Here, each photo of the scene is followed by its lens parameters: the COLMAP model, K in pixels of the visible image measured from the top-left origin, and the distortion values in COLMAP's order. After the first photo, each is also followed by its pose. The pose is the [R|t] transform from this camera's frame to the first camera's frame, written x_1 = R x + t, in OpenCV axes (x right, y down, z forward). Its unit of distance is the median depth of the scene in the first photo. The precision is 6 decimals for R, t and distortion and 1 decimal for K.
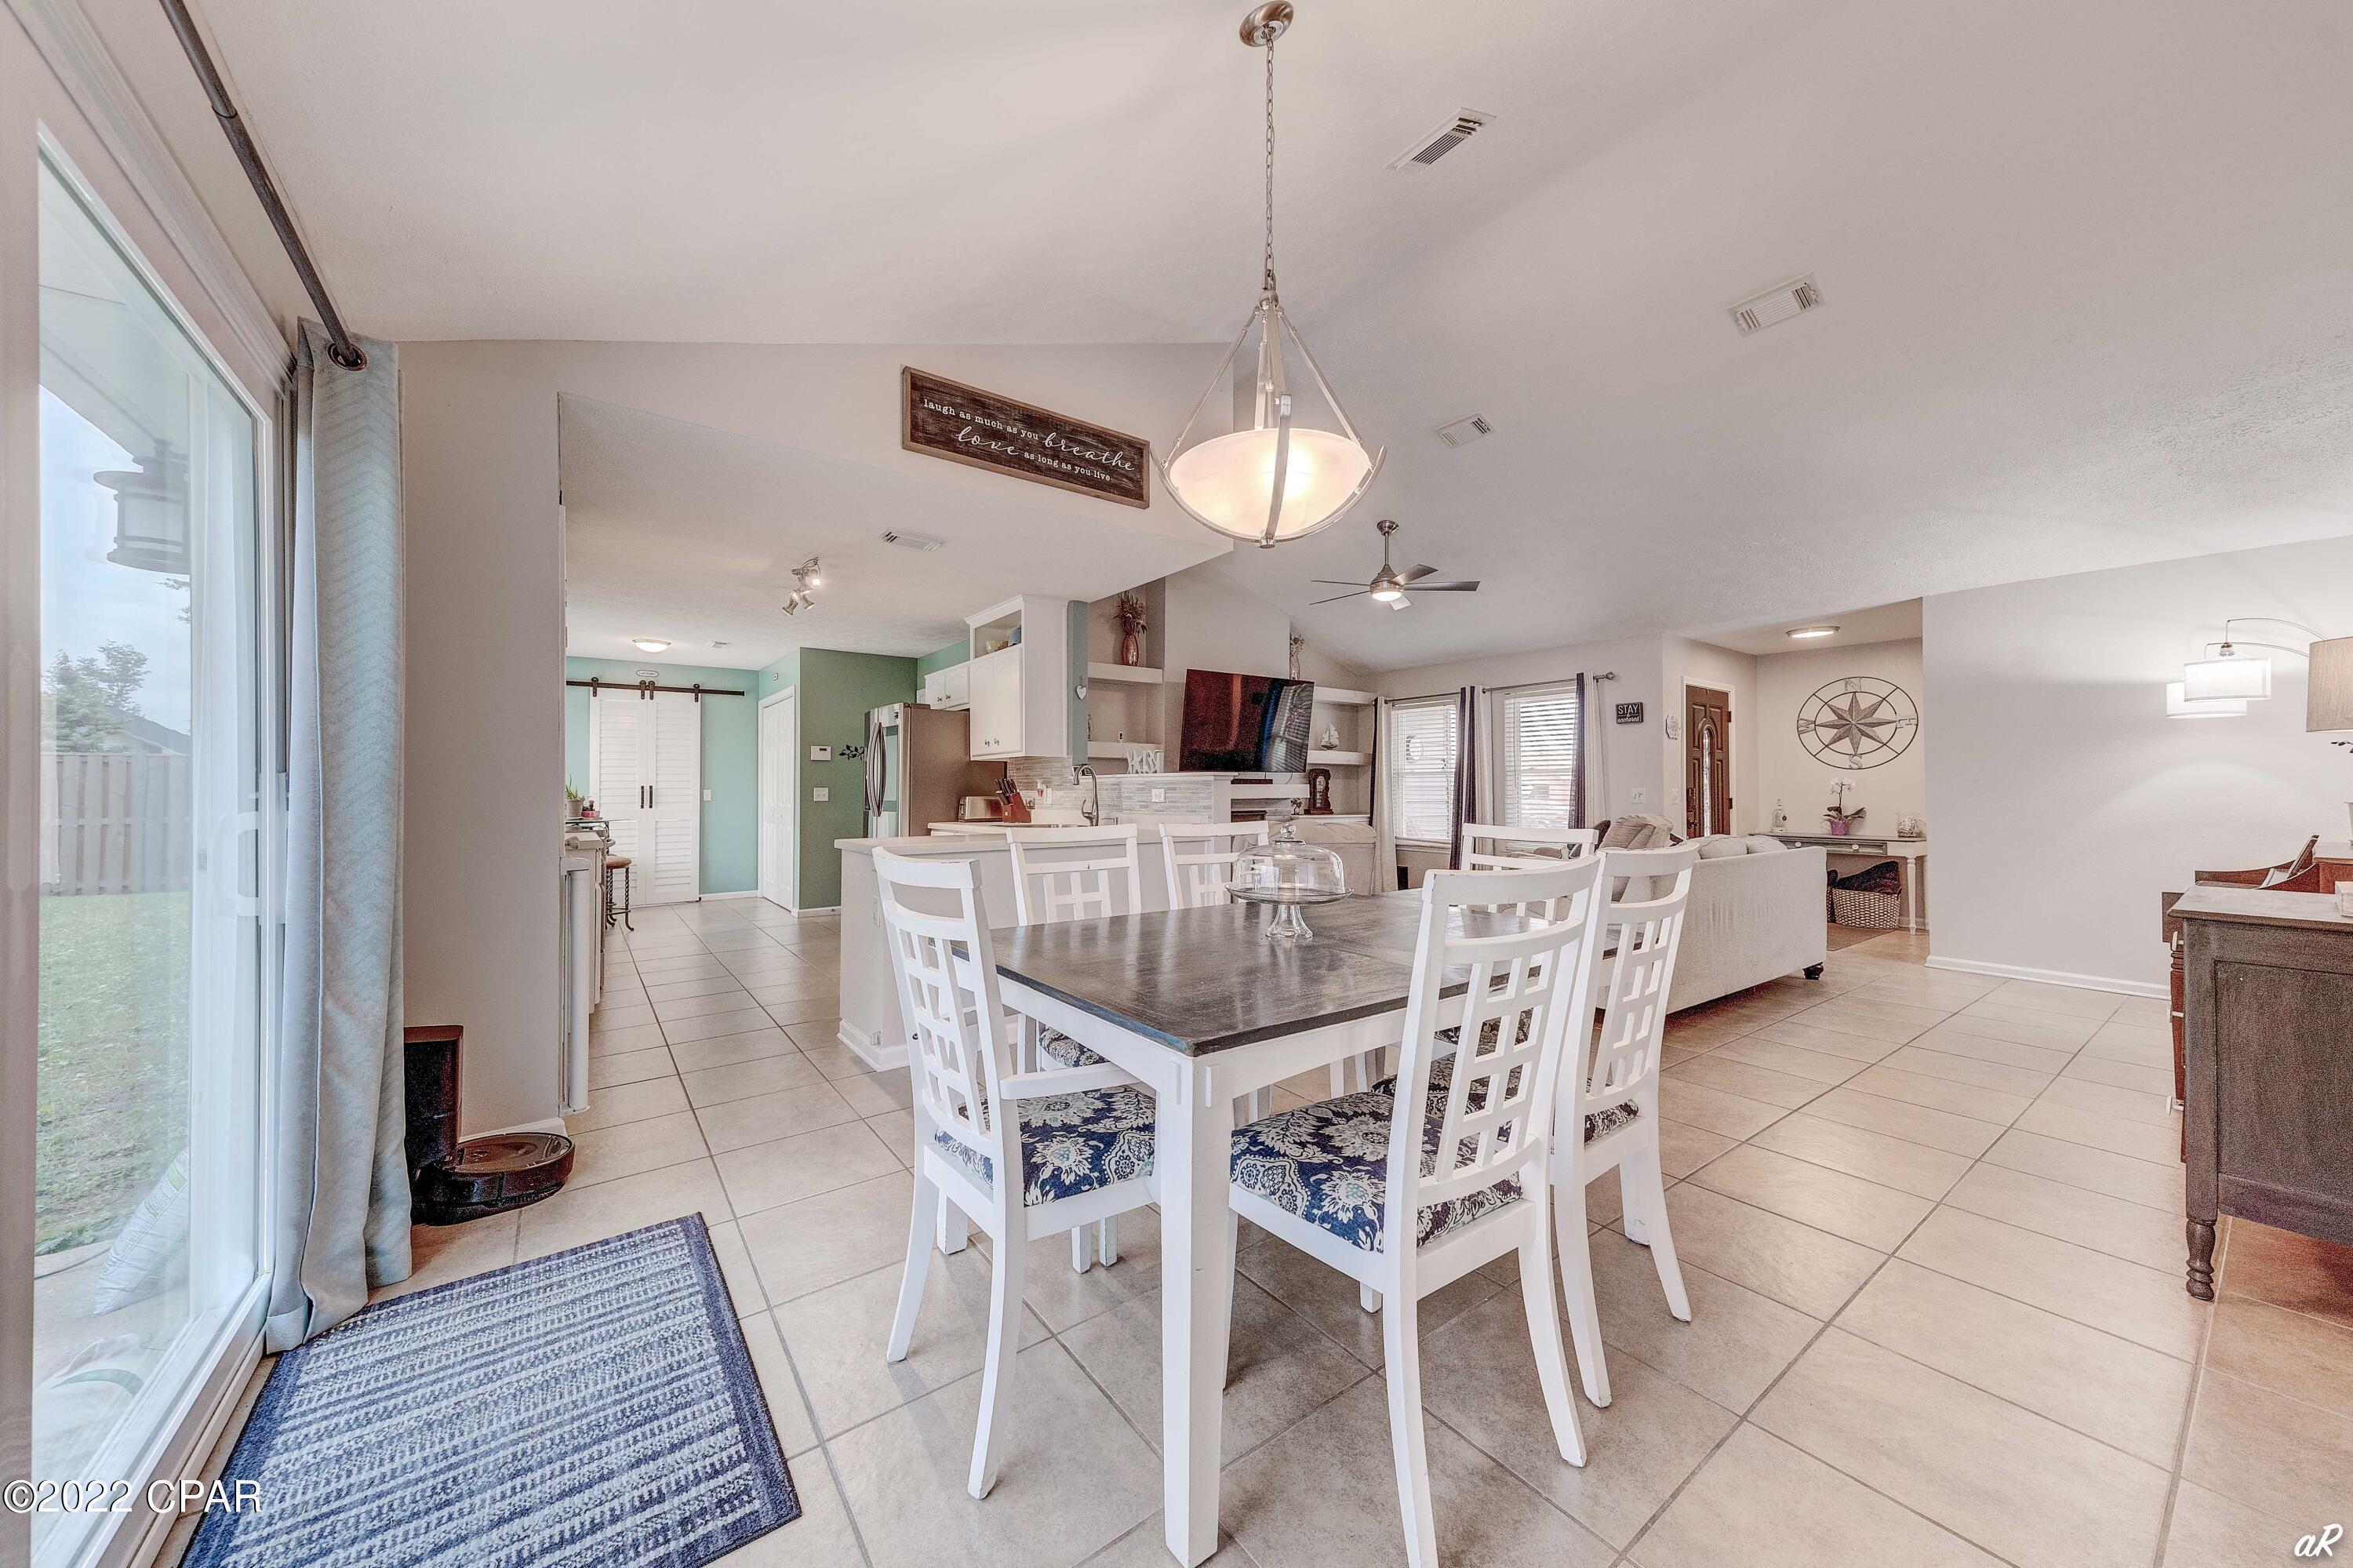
lens RADIAL K [[807.2, 0, 1118.3], [0, 807.2, 778.7], [0, 0, 1]] dist [-0.004941, -0.000909]
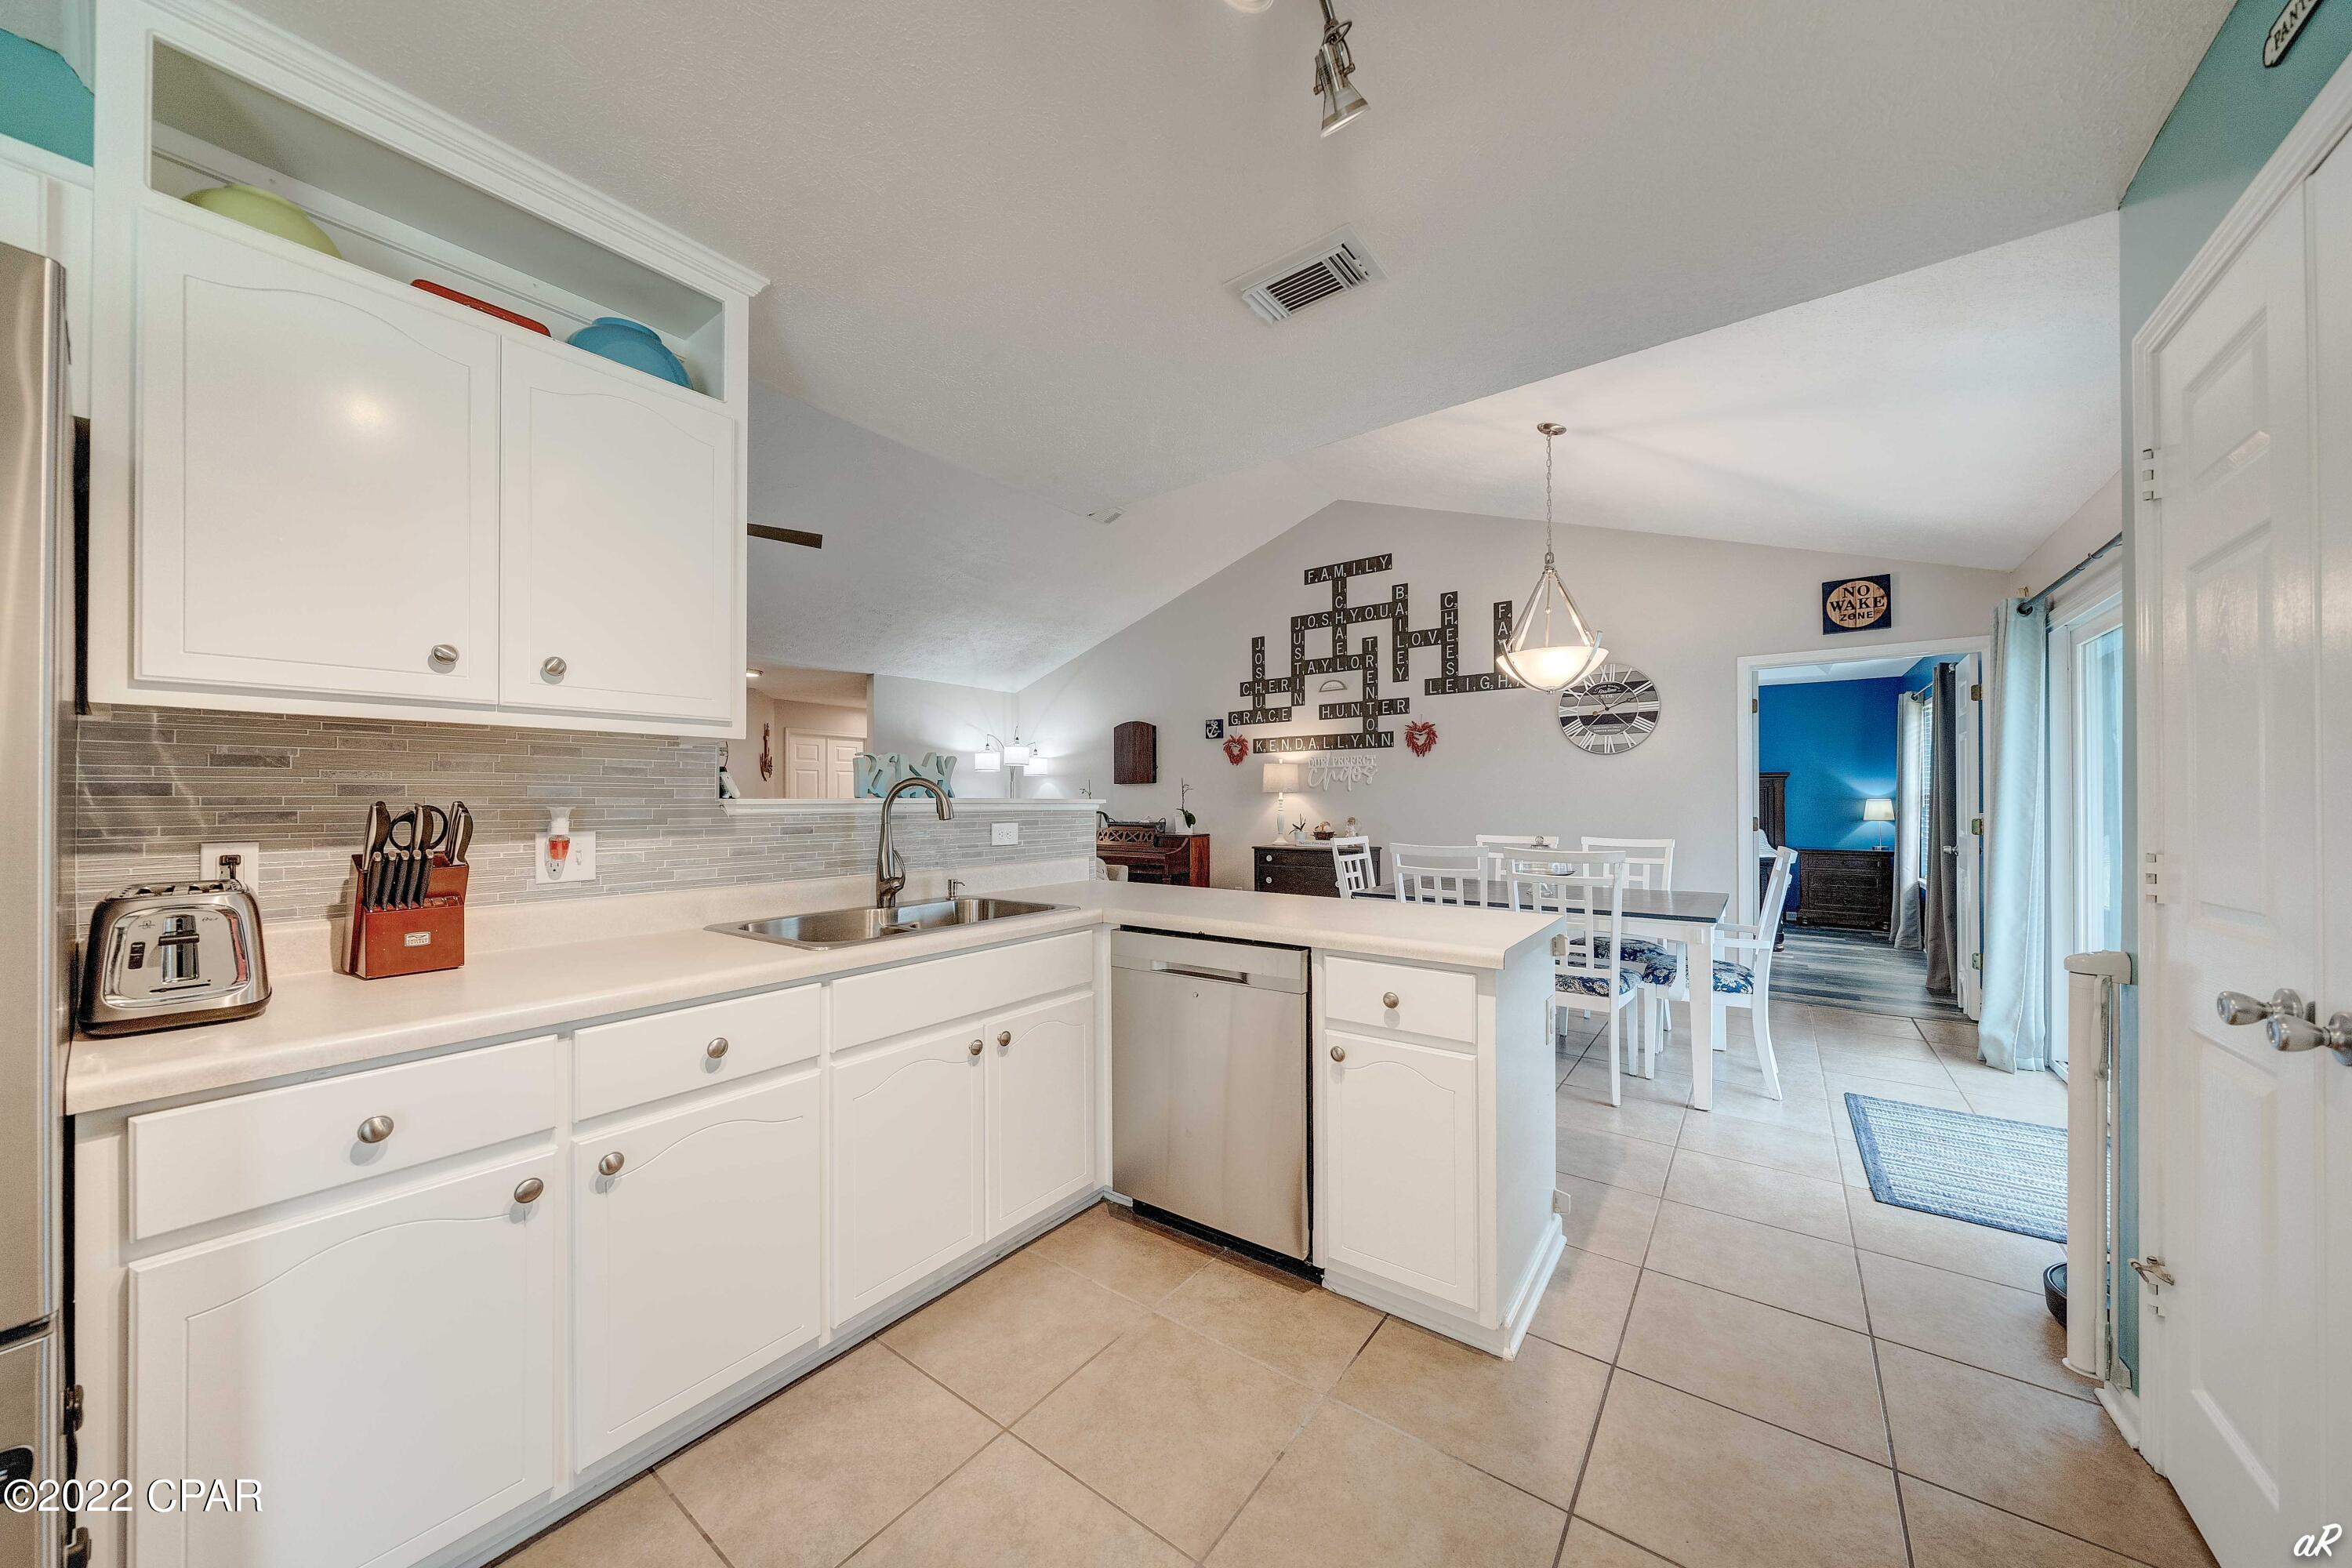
lens RADIAL K [[806.8, 0, 1176.4], [0, 806.8, 796.1], [0, 0, 1]] dist [-0.004941, -0.000909]
pose [[-0.332563, 0.005810, 0.943063, -0.383841], [-0.015266, 0.999817, -0.011543, -0.001762], [-0.942958, -0.018236, -0.332413, 0.704655]]
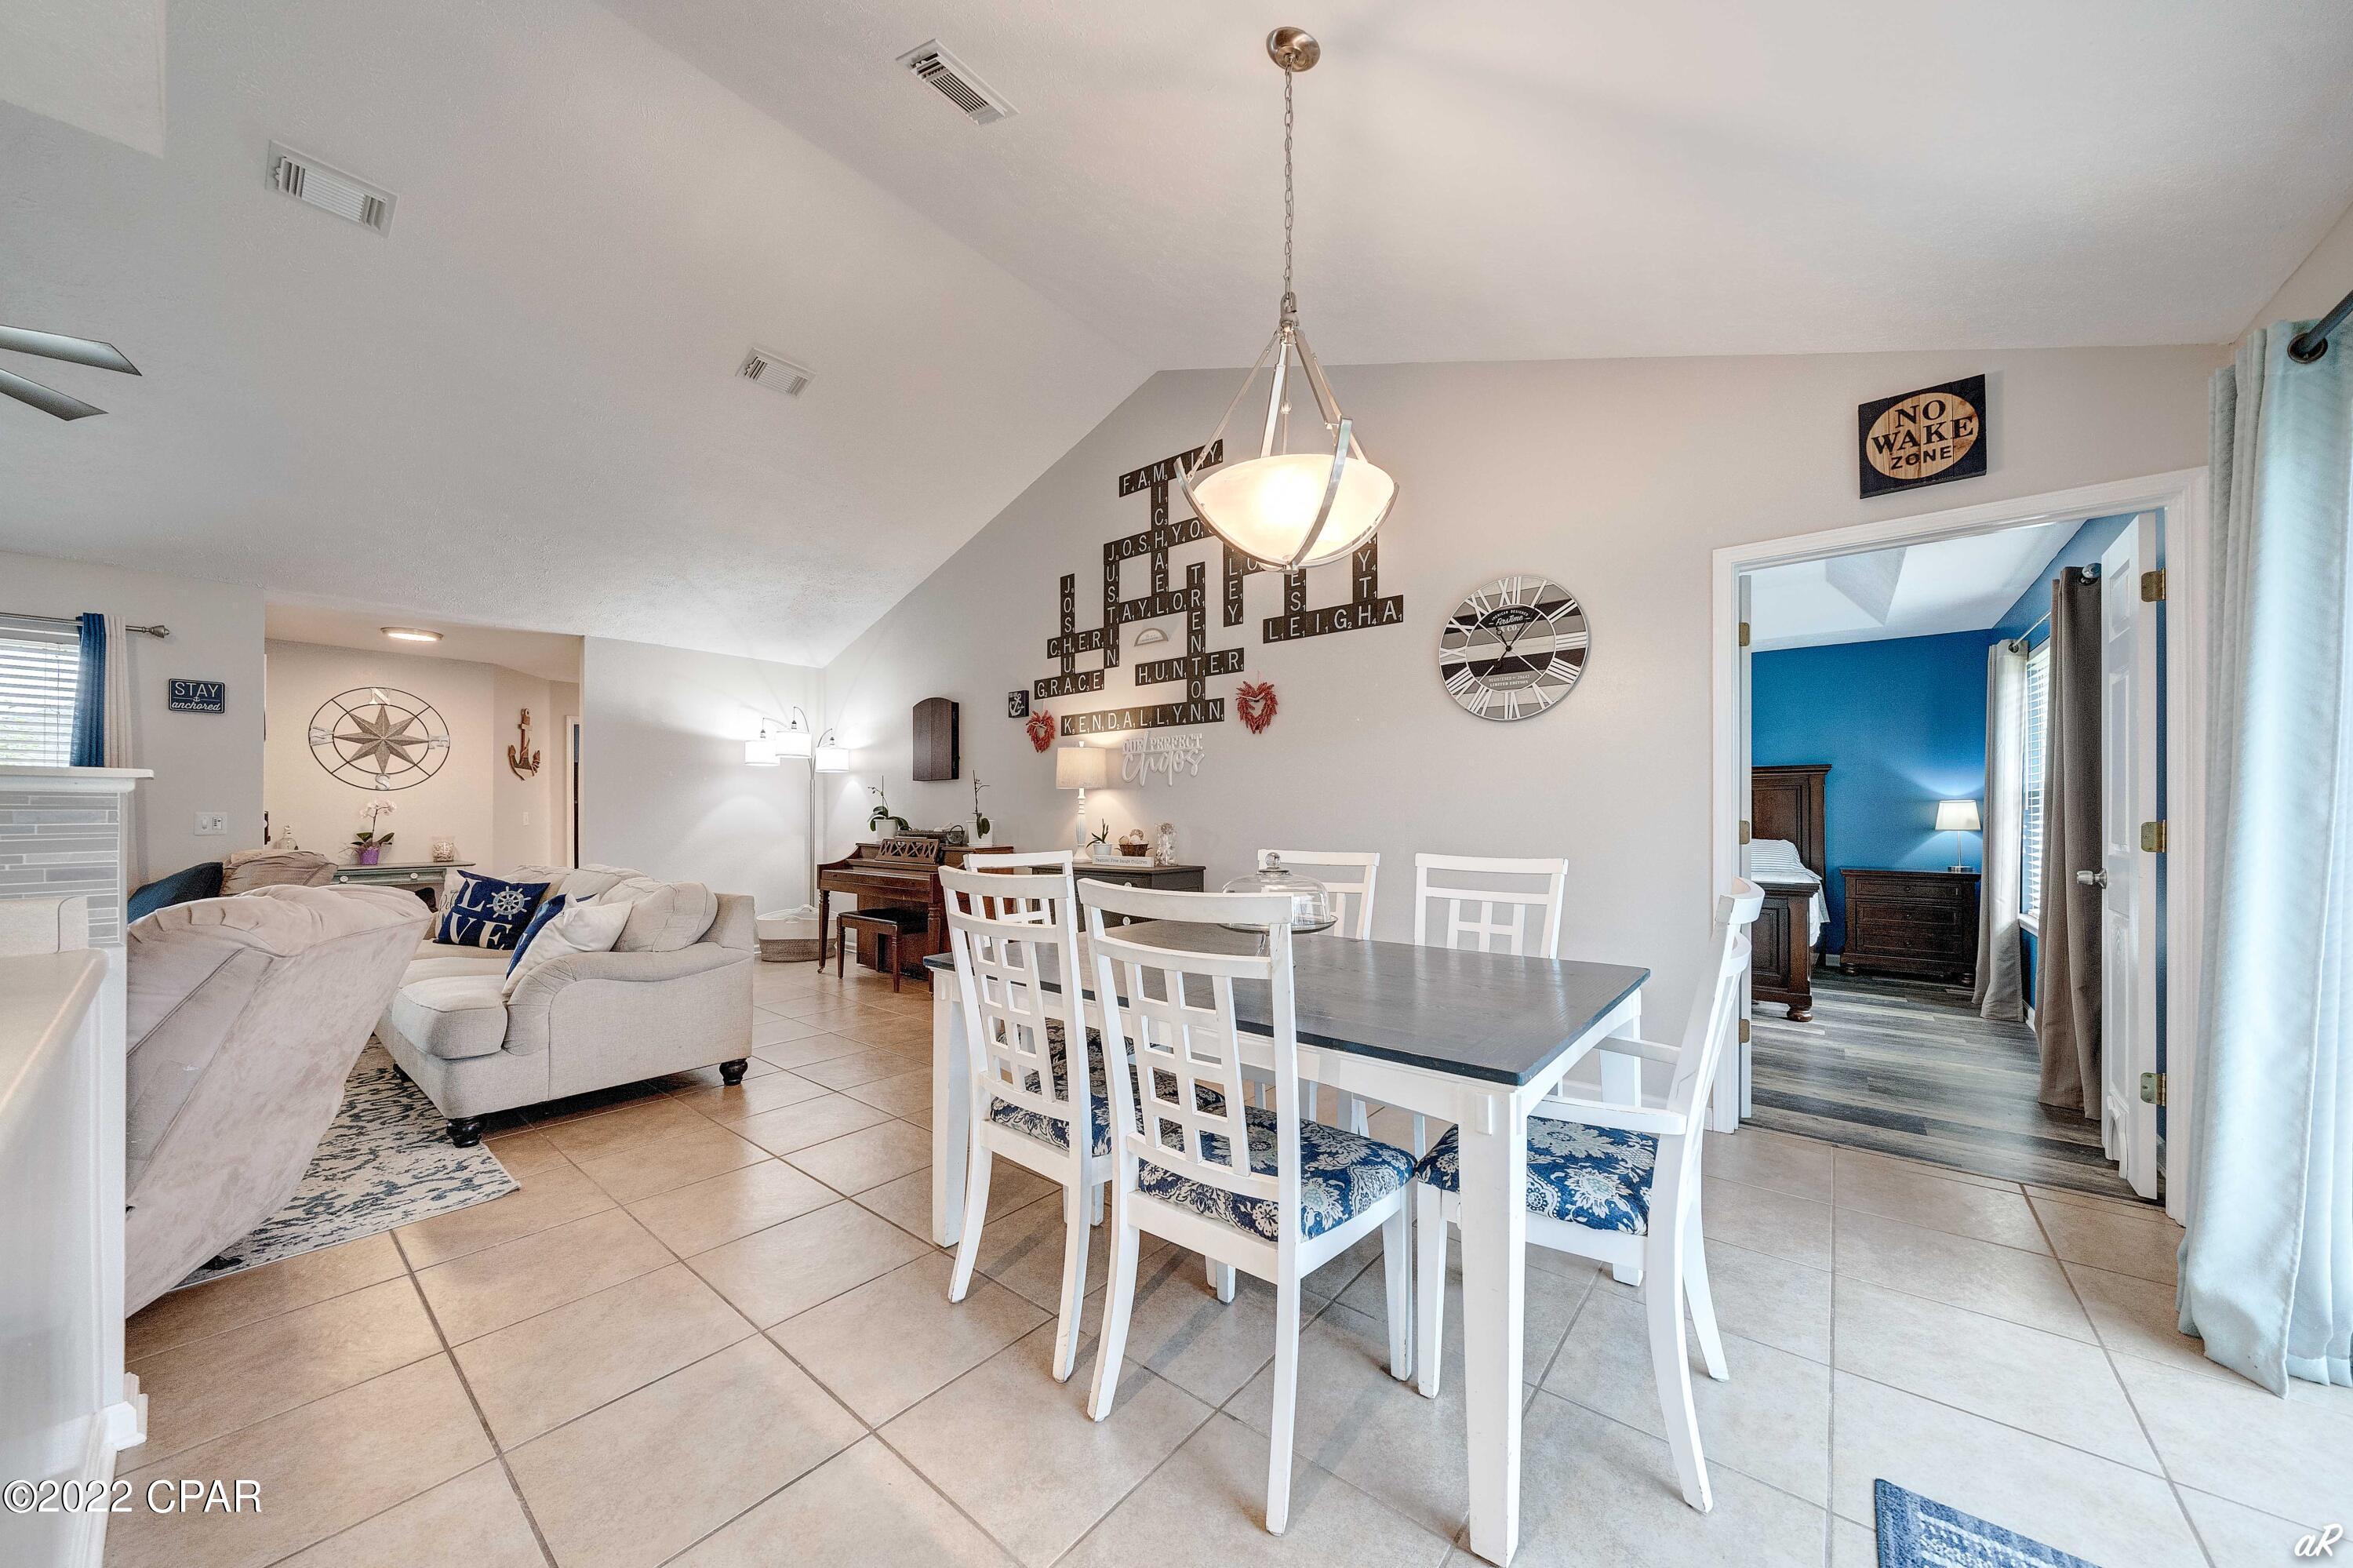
lens RADIAL K [[807.2, 0, 1183.8], [0, 807.2, 813.5], [0, 0, 1]] dist [-0.004941, -0.000909]
pose [[-0.288725, -0.000562, 0.957412, -0.202762], [-0.016166, 0.999860, -0.004289, 0.003536], [-0.957276, -0.016716, -0.288694, 0.388778]]
